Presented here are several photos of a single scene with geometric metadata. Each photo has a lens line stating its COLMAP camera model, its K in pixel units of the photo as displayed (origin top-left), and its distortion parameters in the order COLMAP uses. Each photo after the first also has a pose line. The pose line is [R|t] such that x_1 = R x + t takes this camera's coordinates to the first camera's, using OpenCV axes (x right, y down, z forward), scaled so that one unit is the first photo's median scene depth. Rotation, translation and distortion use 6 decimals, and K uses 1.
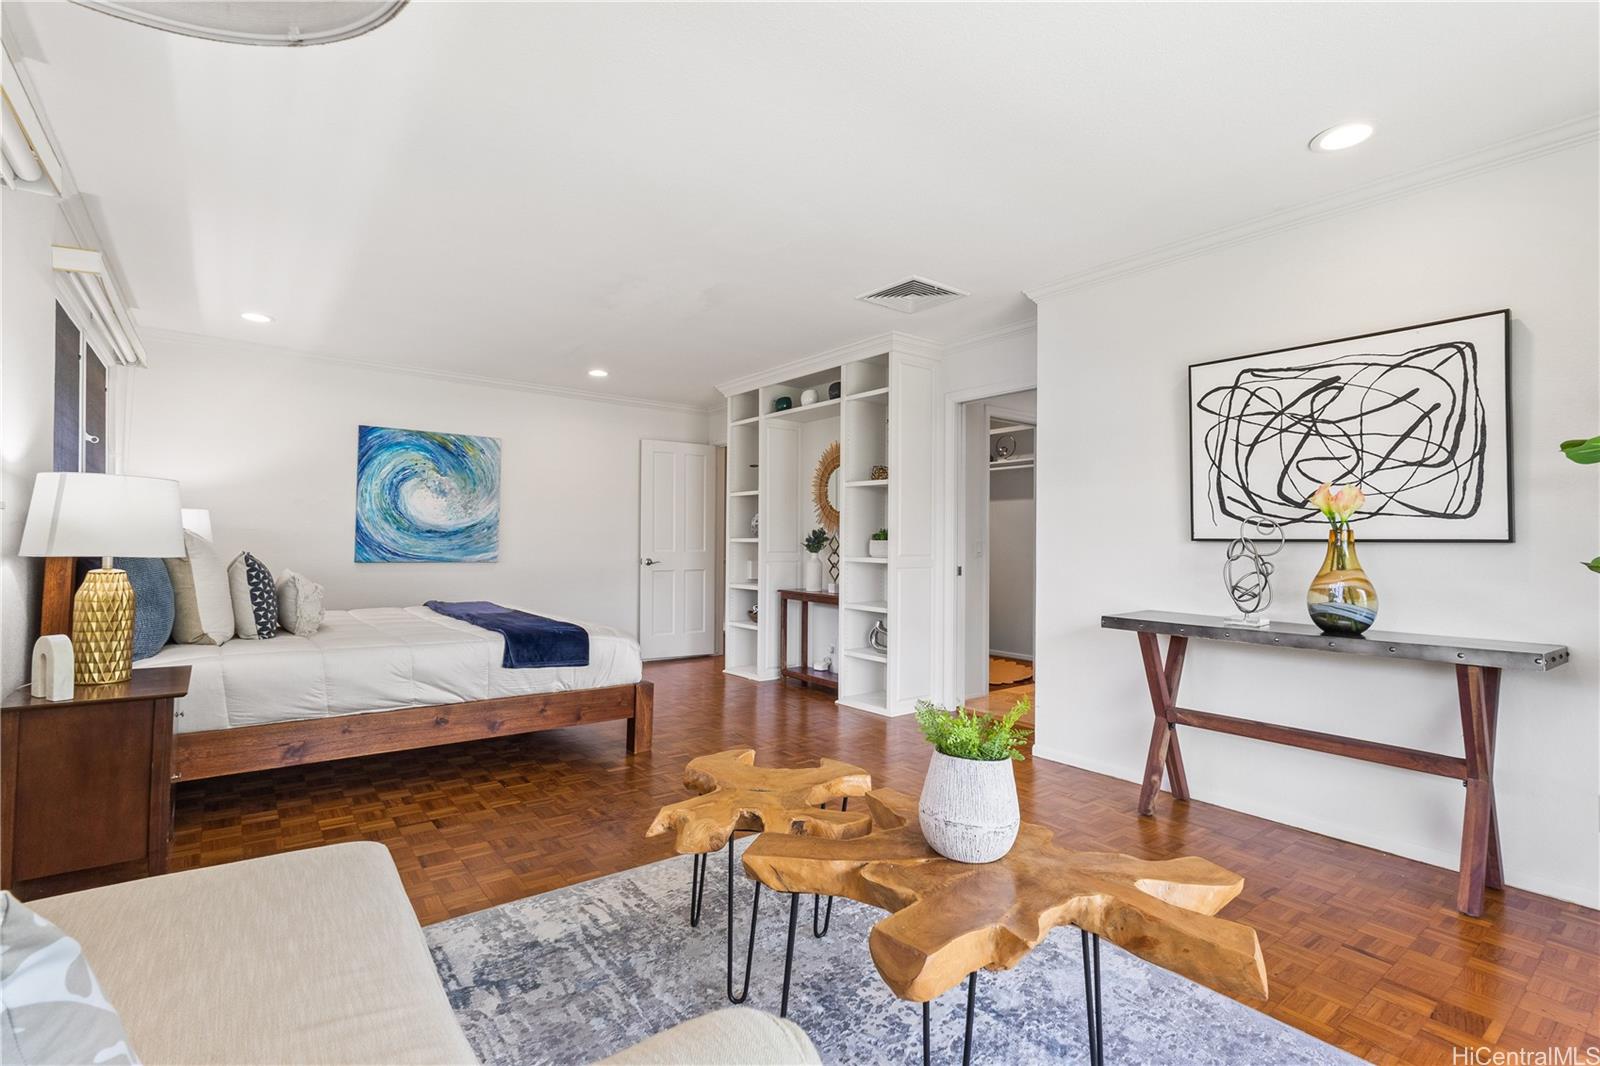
lens RADIAL K [[751.7, 0, 798.1], [0, 751.7, 574.5], [0, 0, 1]] dist [0.011248, 0.001031]
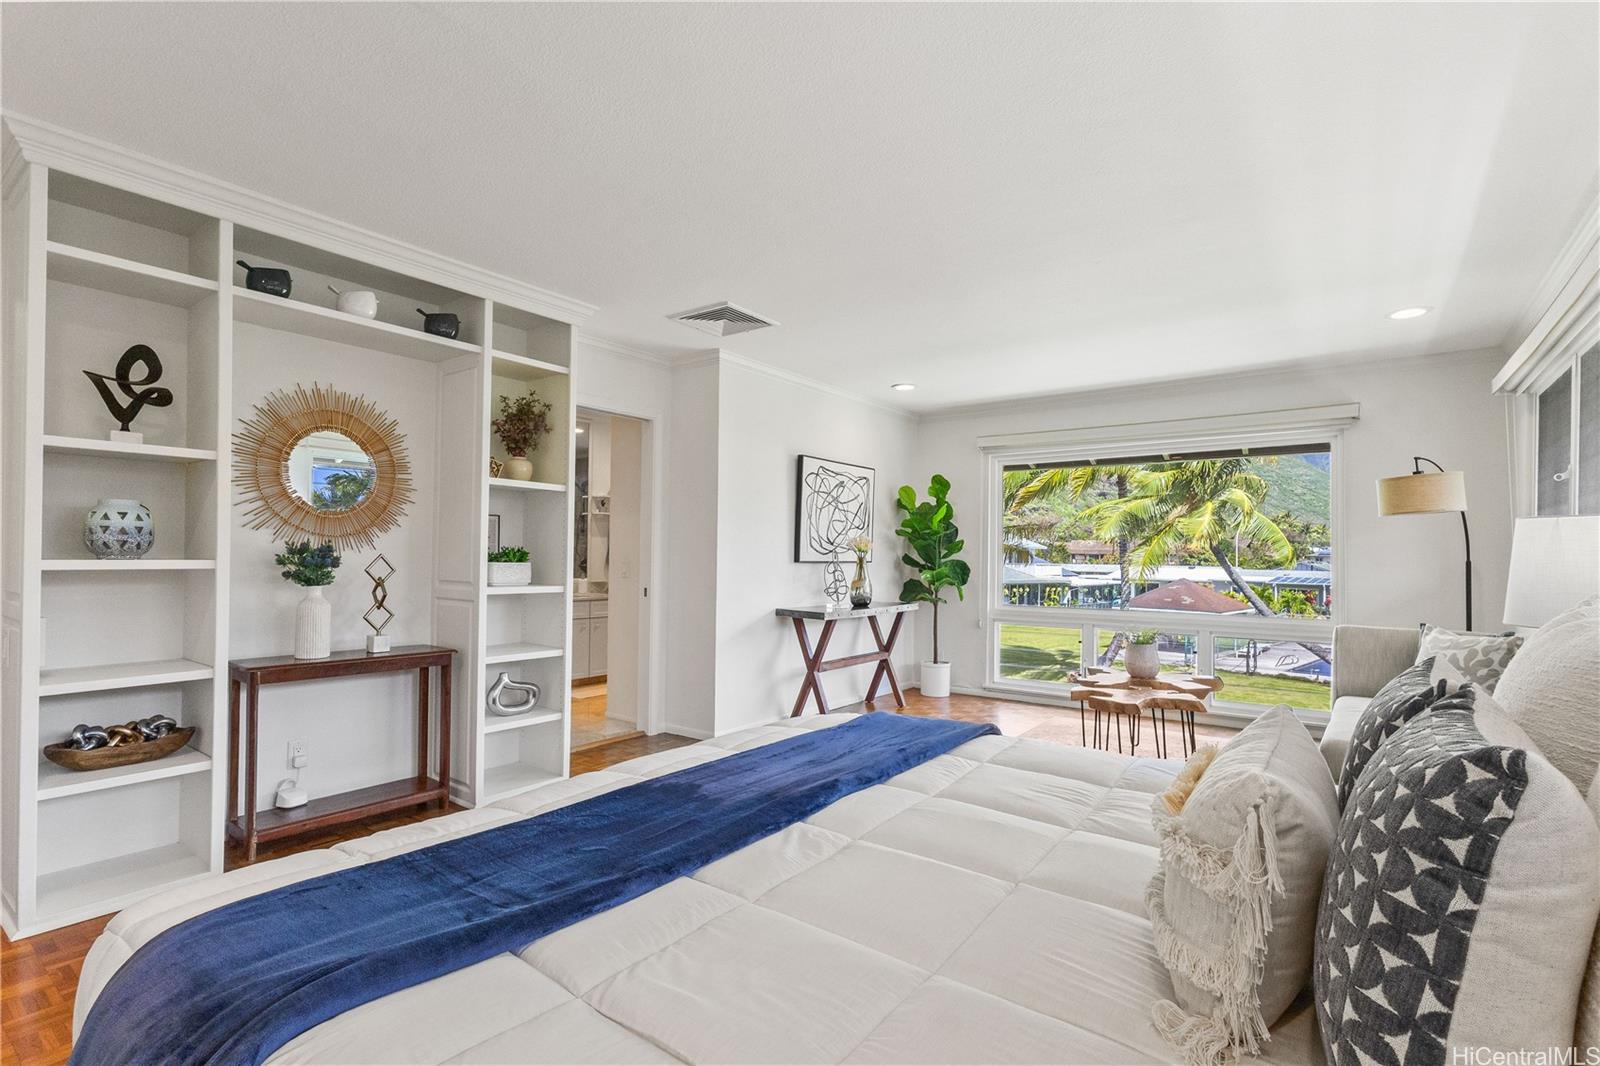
lens RADIAL K [[751.7, 0, 798.1], [0, 751.7, 574.5], [0, 0, 1]] dist [0.011248, 0.001031]
pose [[-0.268556, -0.036327, 0.962579, -1.145544], [0.027213, 0.998604, 0.045279, -0.102486], [-0.962880, 0.038354, -0.267192, 1.593989]]
